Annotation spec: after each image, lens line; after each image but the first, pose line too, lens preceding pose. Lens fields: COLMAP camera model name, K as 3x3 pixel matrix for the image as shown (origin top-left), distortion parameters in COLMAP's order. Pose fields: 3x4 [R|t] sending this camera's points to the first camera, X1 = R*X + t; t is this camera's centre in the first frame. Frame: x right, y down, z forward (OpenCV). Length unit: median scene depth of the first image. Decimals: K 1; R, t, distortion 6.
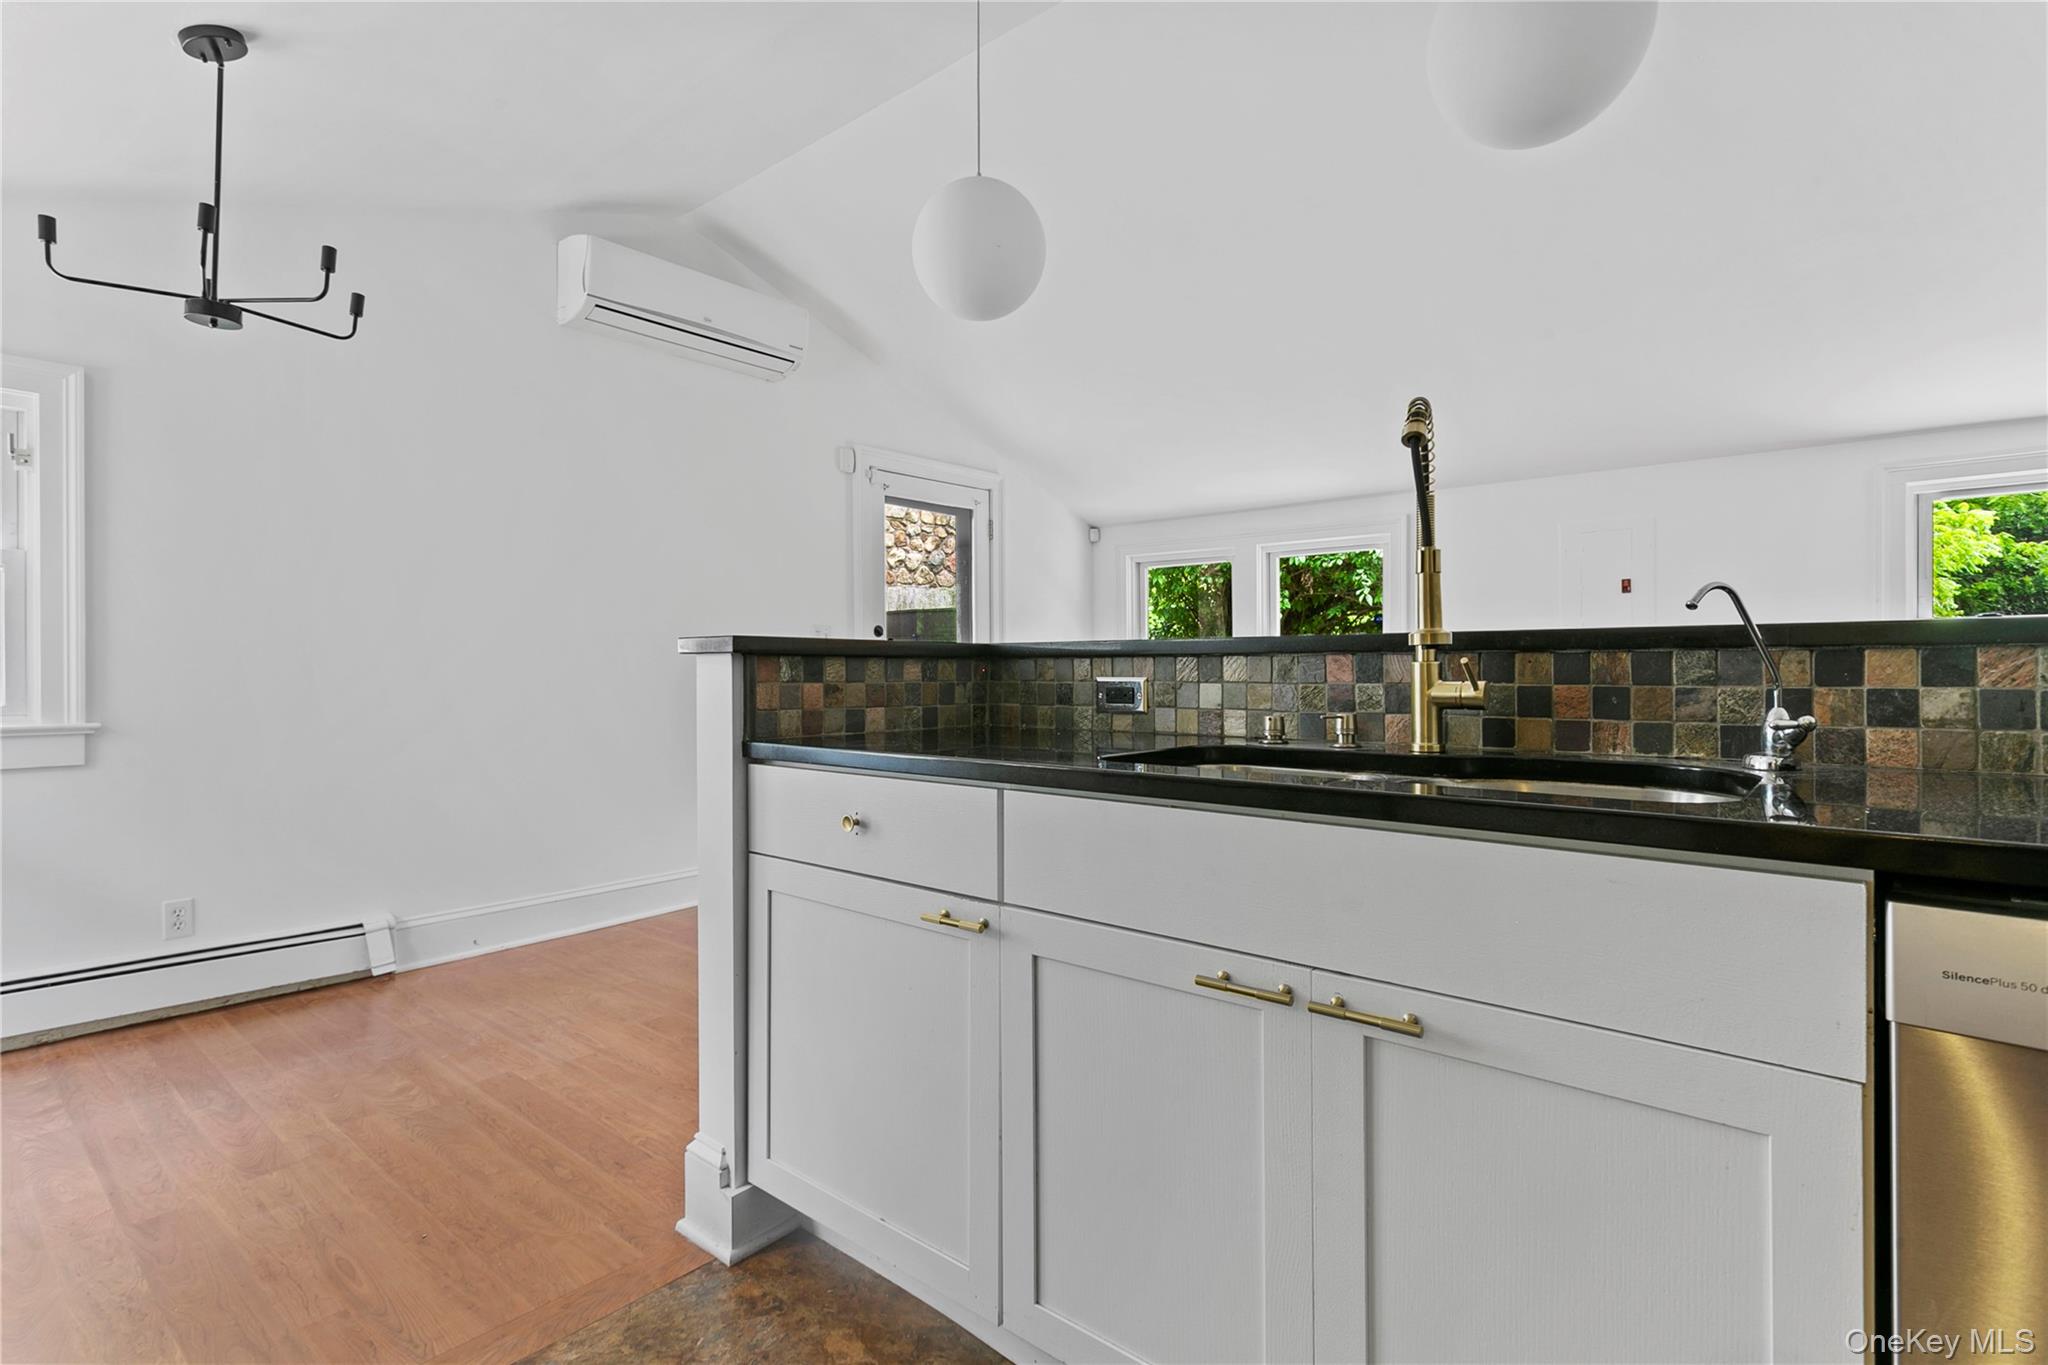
lens RADIAL K [[981.0, 0, 1017.3], [0, 981.0, 669.0], [0, 0, 1]] dist [0.000839, 0.000251]
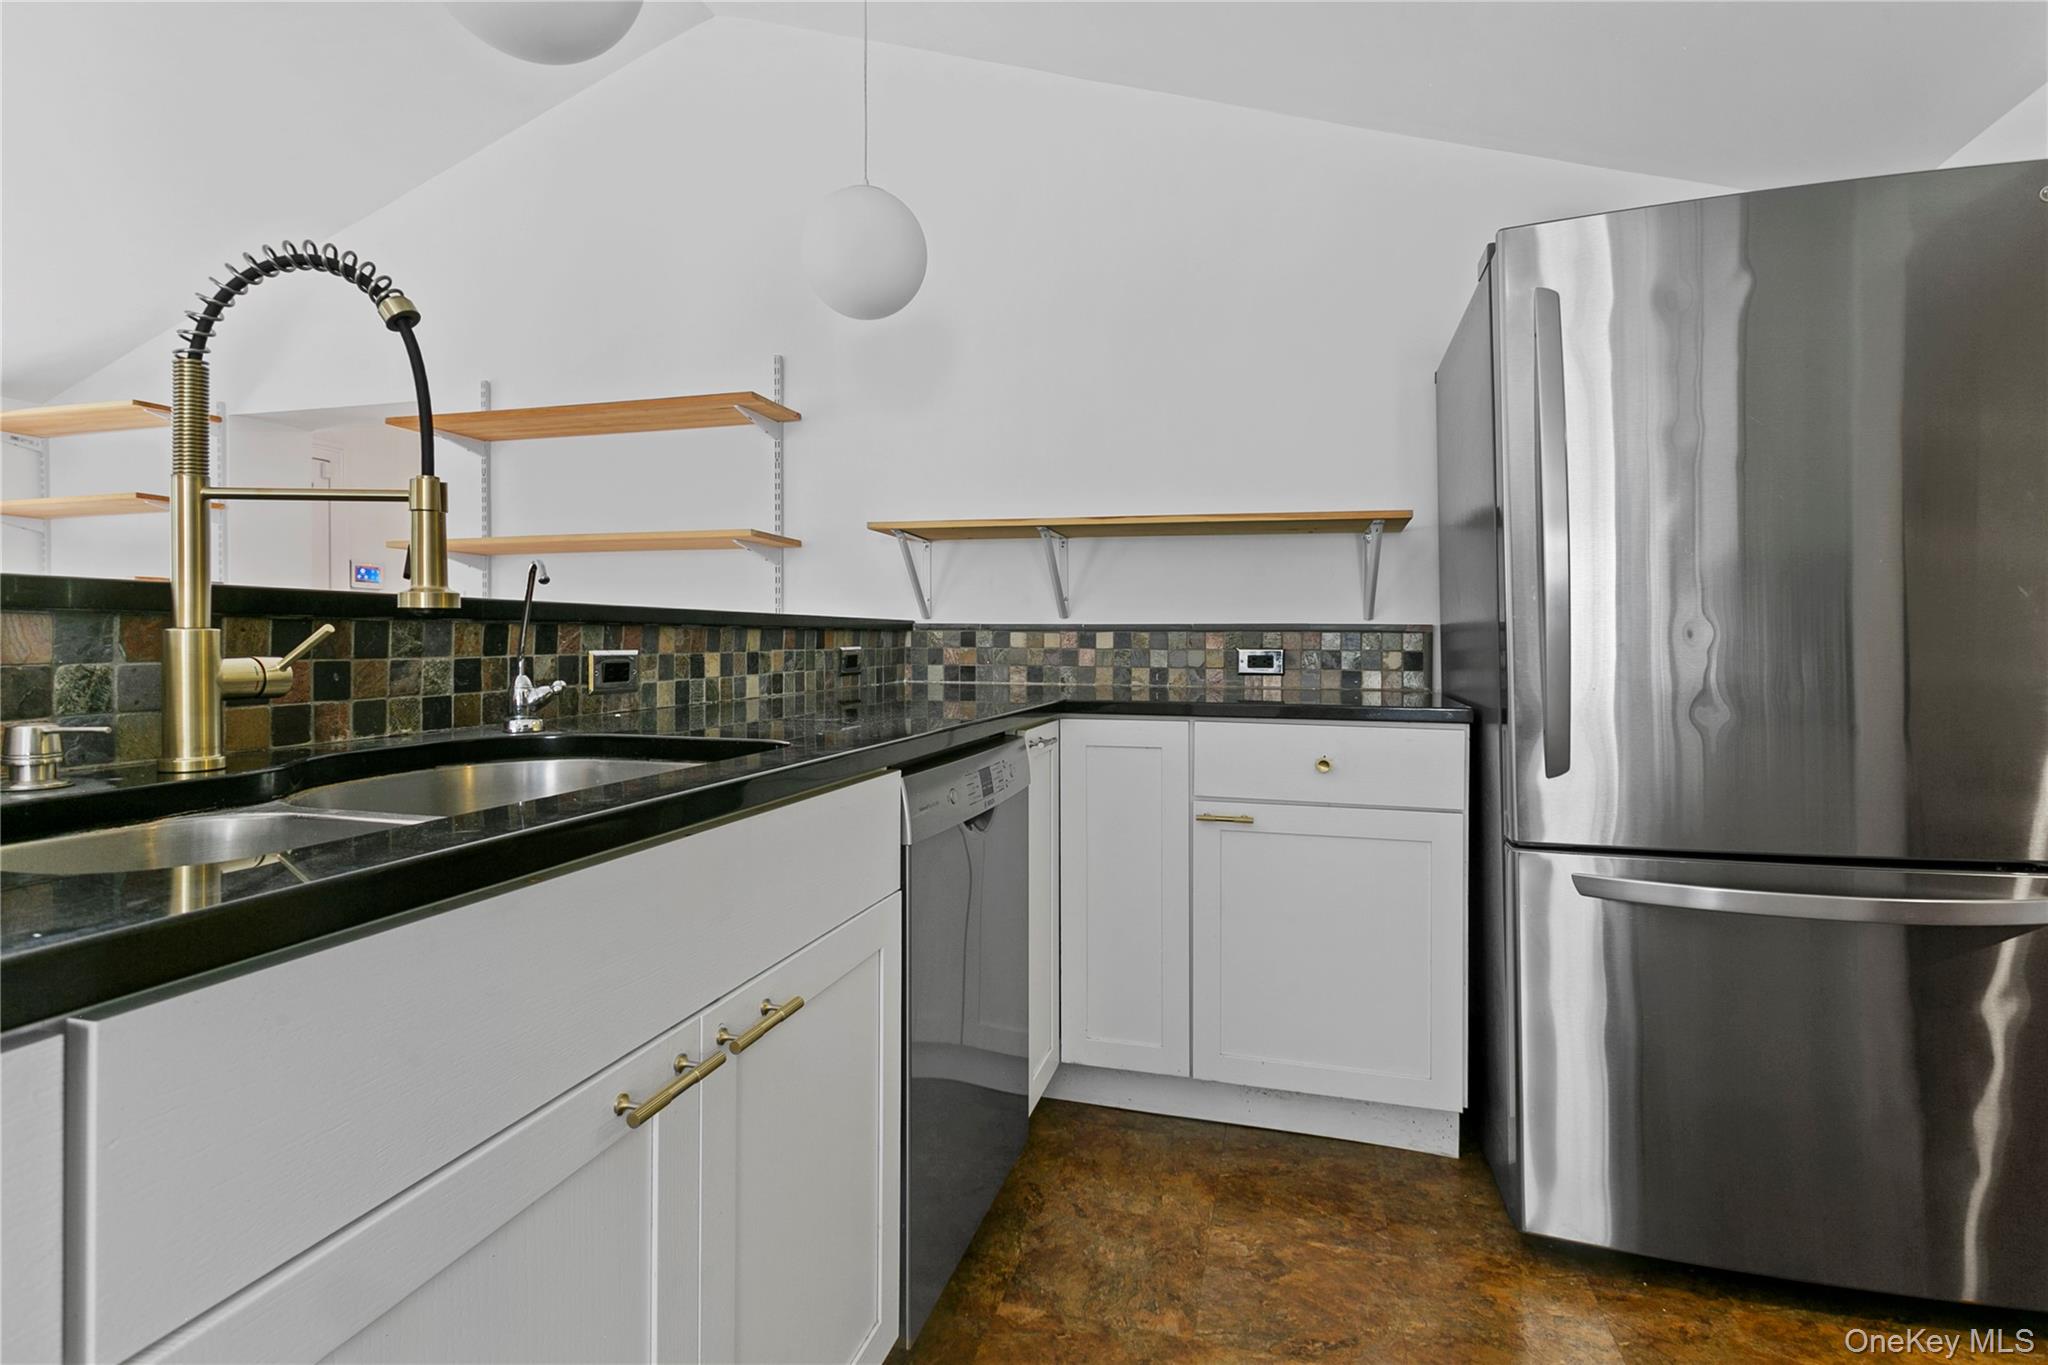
lens RADIAL K [[1002.2, 0, 1016.7], [0, 1002.2, 632.6], [0, 0, 1]] dist [0.001308, 0.000662]
pose [[-0.419479, 0.007399, 0.907735, -0.264052], [-0.002108, 0.999956, -0.009125, 0.000274], [-0.907763, -0.005741, -0.419445, 0.531906]]
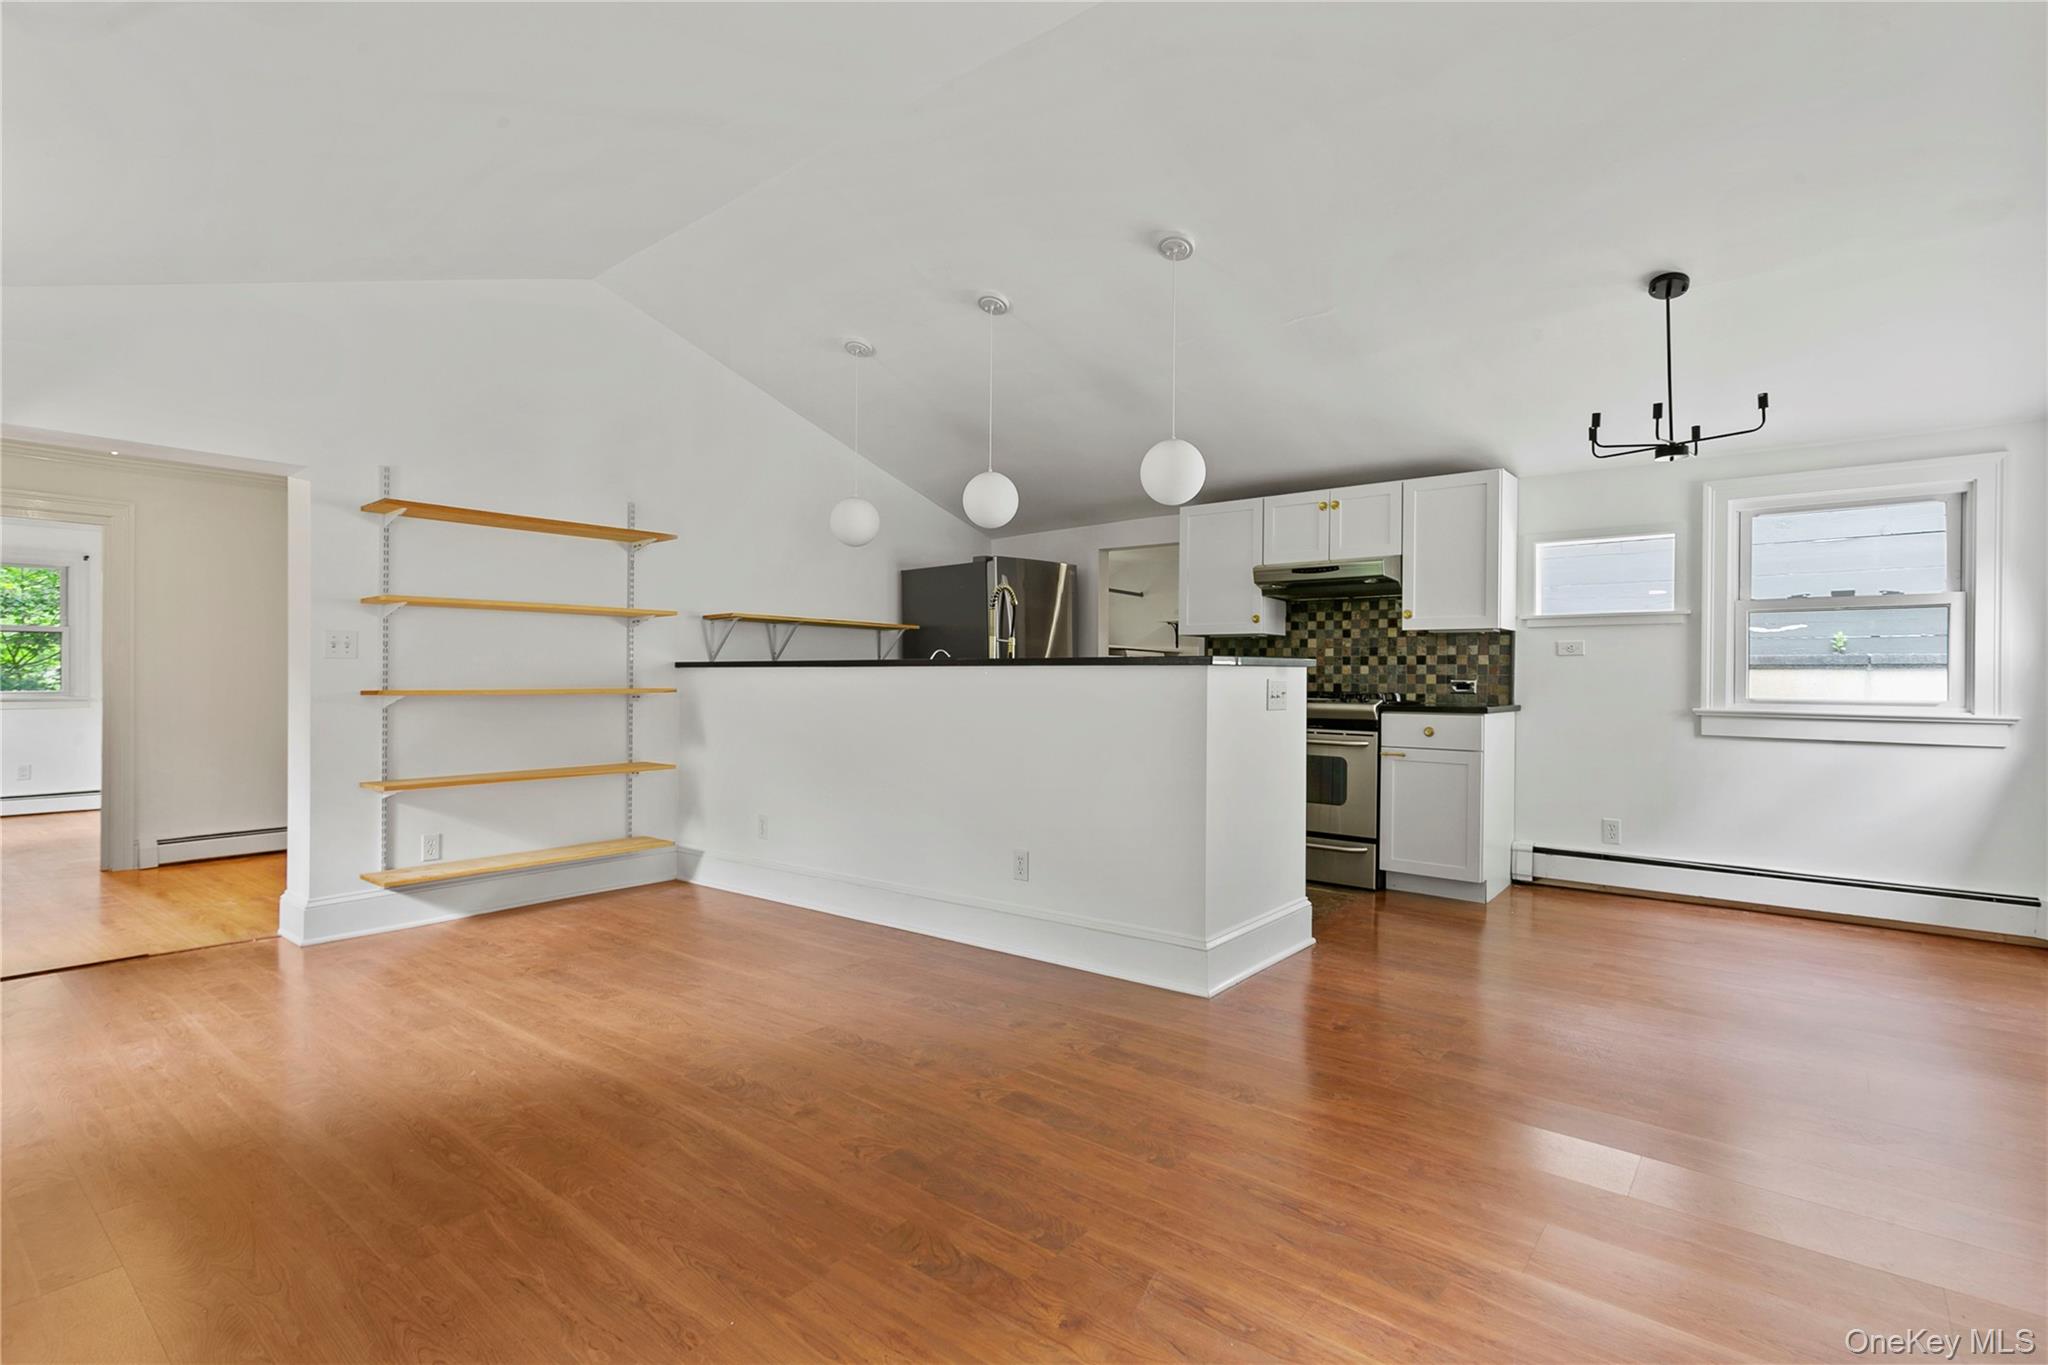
lens RADIAL K [[980.8, 0, 1017.2], [0, 980.8, 676.0], [0, 0, 1]] dist [0.003483, 0.004216]
pose [[-0.999775, -0.002147, -0.021097, 0.272445], [-0.002169, 0.999997, 0.001041, 0.001862], [0.021095, 0.001086, -0.999777, 2.508607]]
